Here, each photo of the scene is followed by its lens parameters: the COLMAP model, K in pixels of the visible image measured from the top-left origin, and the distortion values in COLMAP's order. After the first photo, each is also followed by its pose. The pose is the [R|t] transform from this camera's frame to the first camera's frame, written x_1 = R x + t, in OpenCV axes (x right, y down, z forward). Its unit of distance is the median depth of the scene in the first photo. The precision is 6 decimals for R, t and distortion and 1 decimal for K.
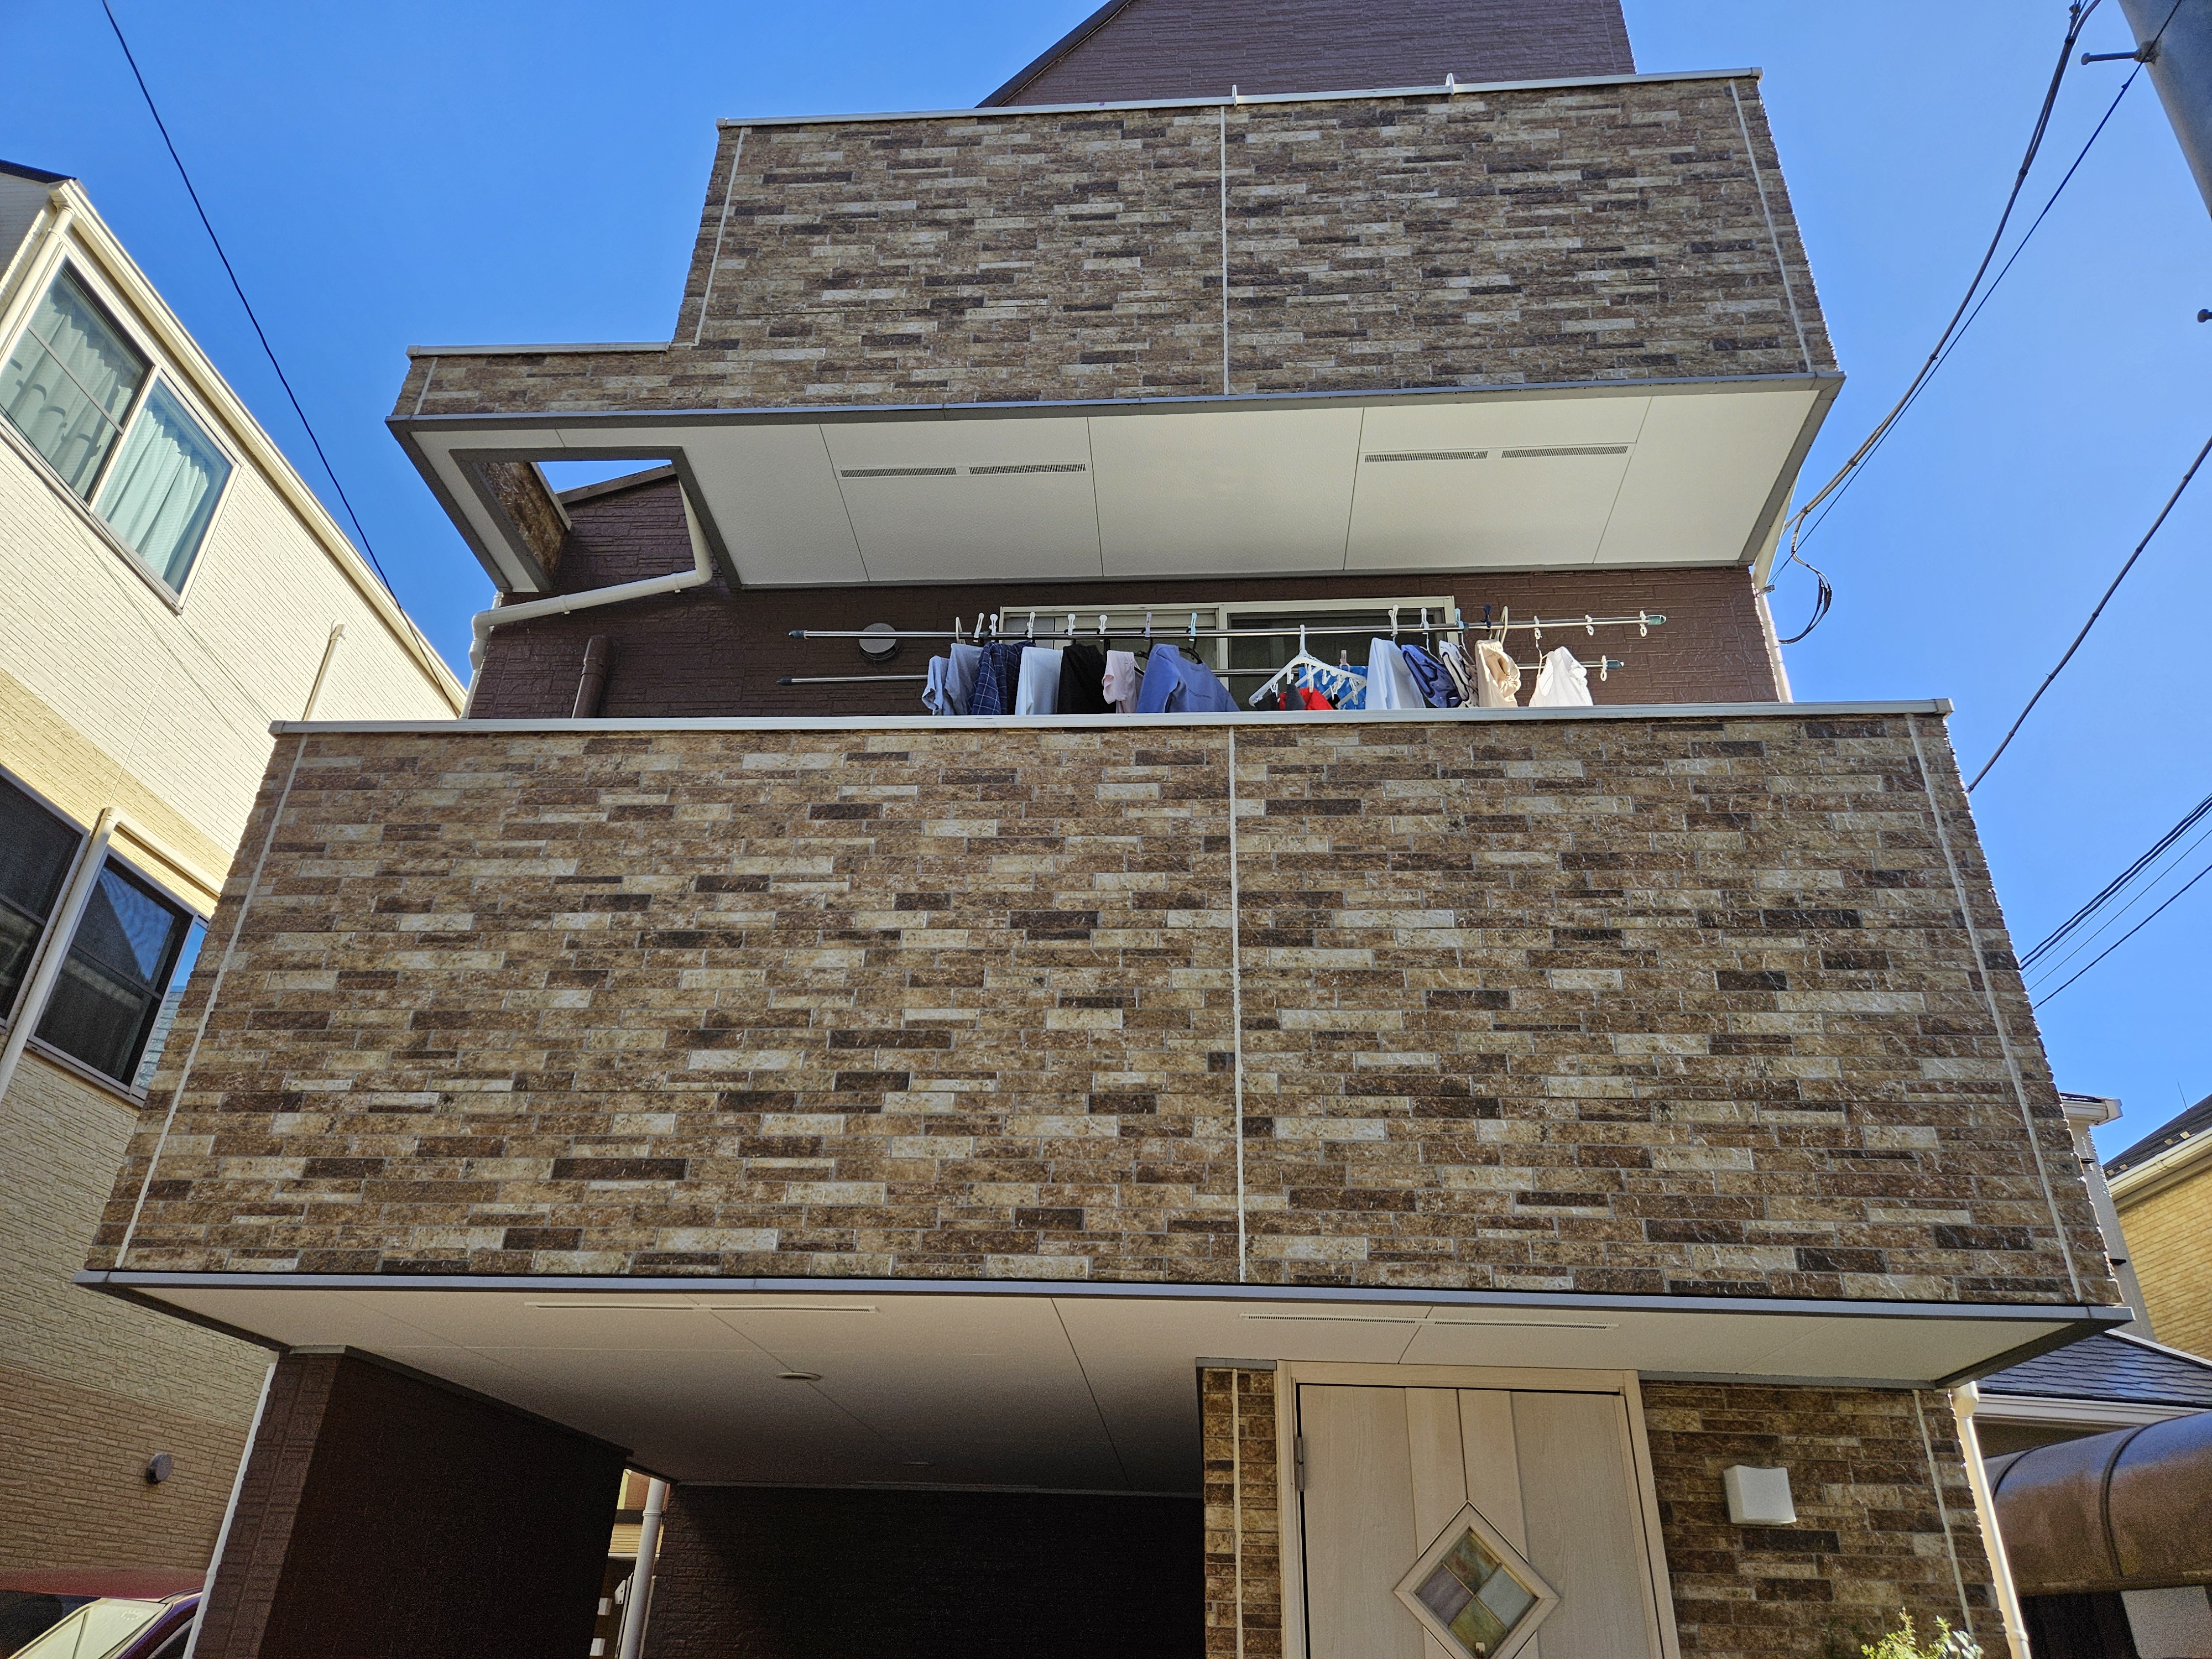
lens RADIAL K [[1470.3, 0, 1101.2], [0, 1470.3, 823.3], [0, 0, 1]] dist [0.072276, -0.056663]
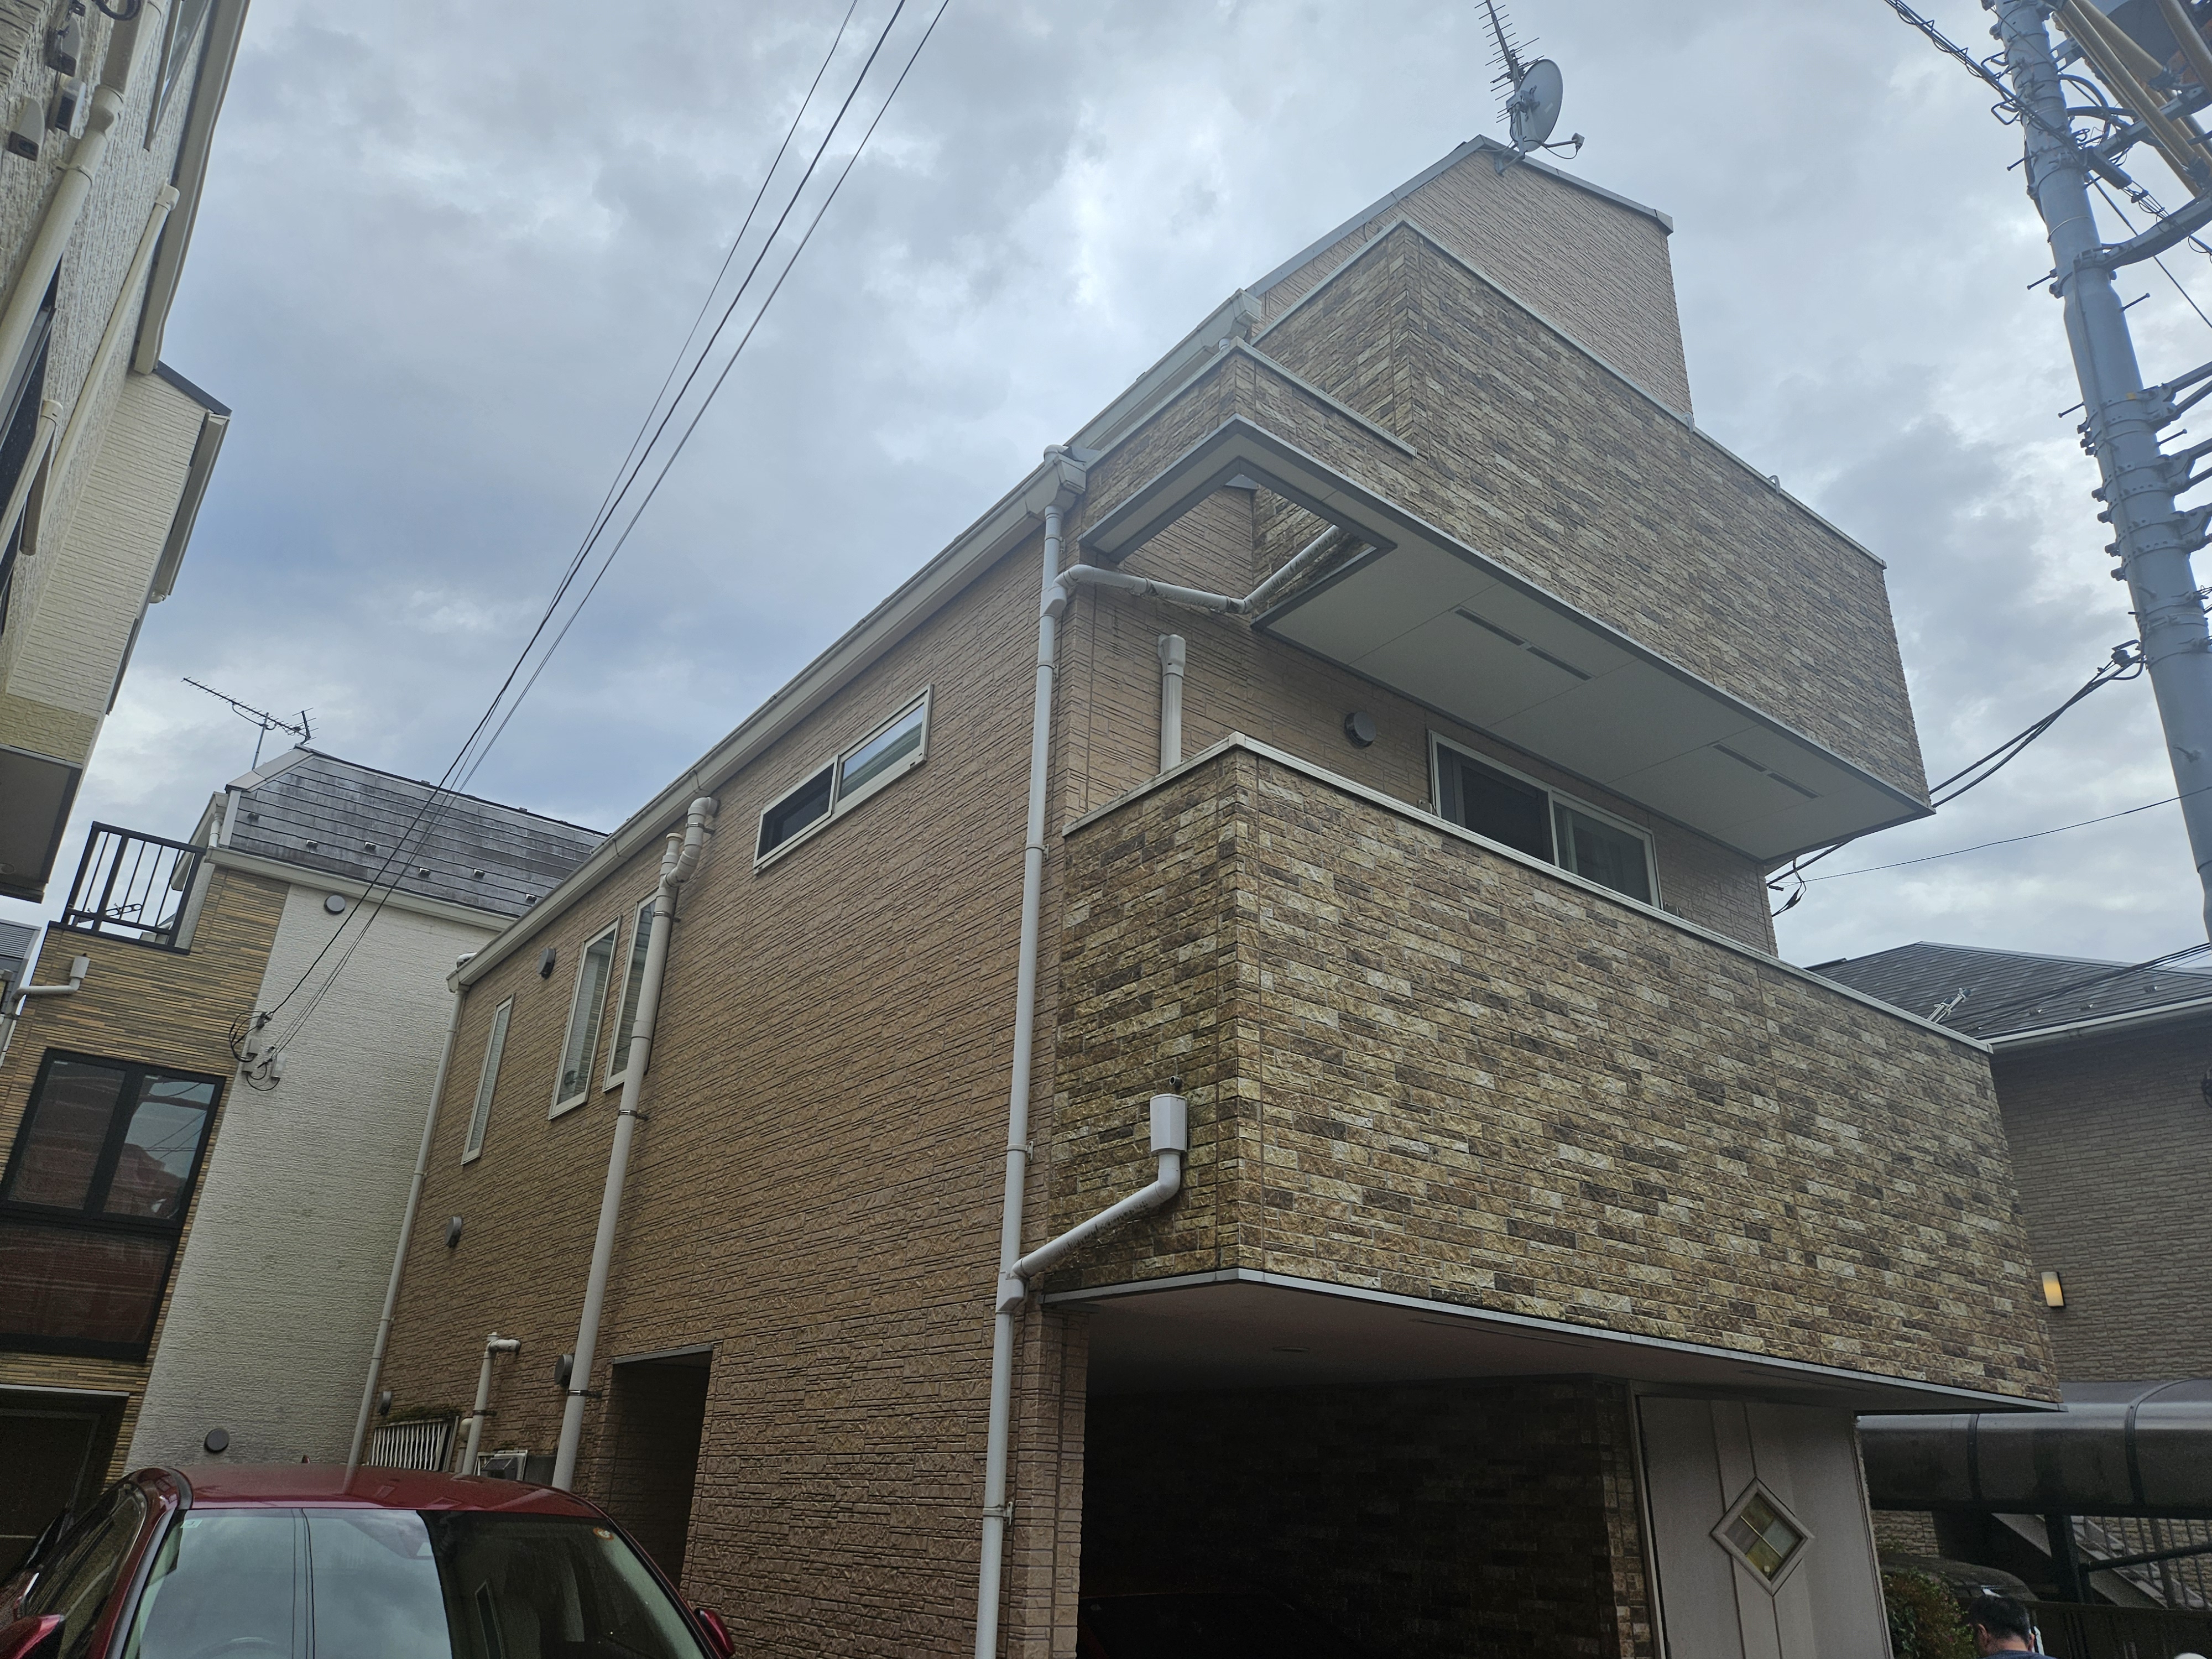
lens RADIAL K [[1470.3, 0, 1108.0], [0, 1470.3, 830.5], [0, 0, 1]] dist [0.072276, -0.056663]
pose [[0.749250, 0.268996, 0.605199, -1.423654], [-0.339402, 0.940639, 0.002097, 0.028572], [-0.568710, -0.206977, 0.796071, 0.254842]]
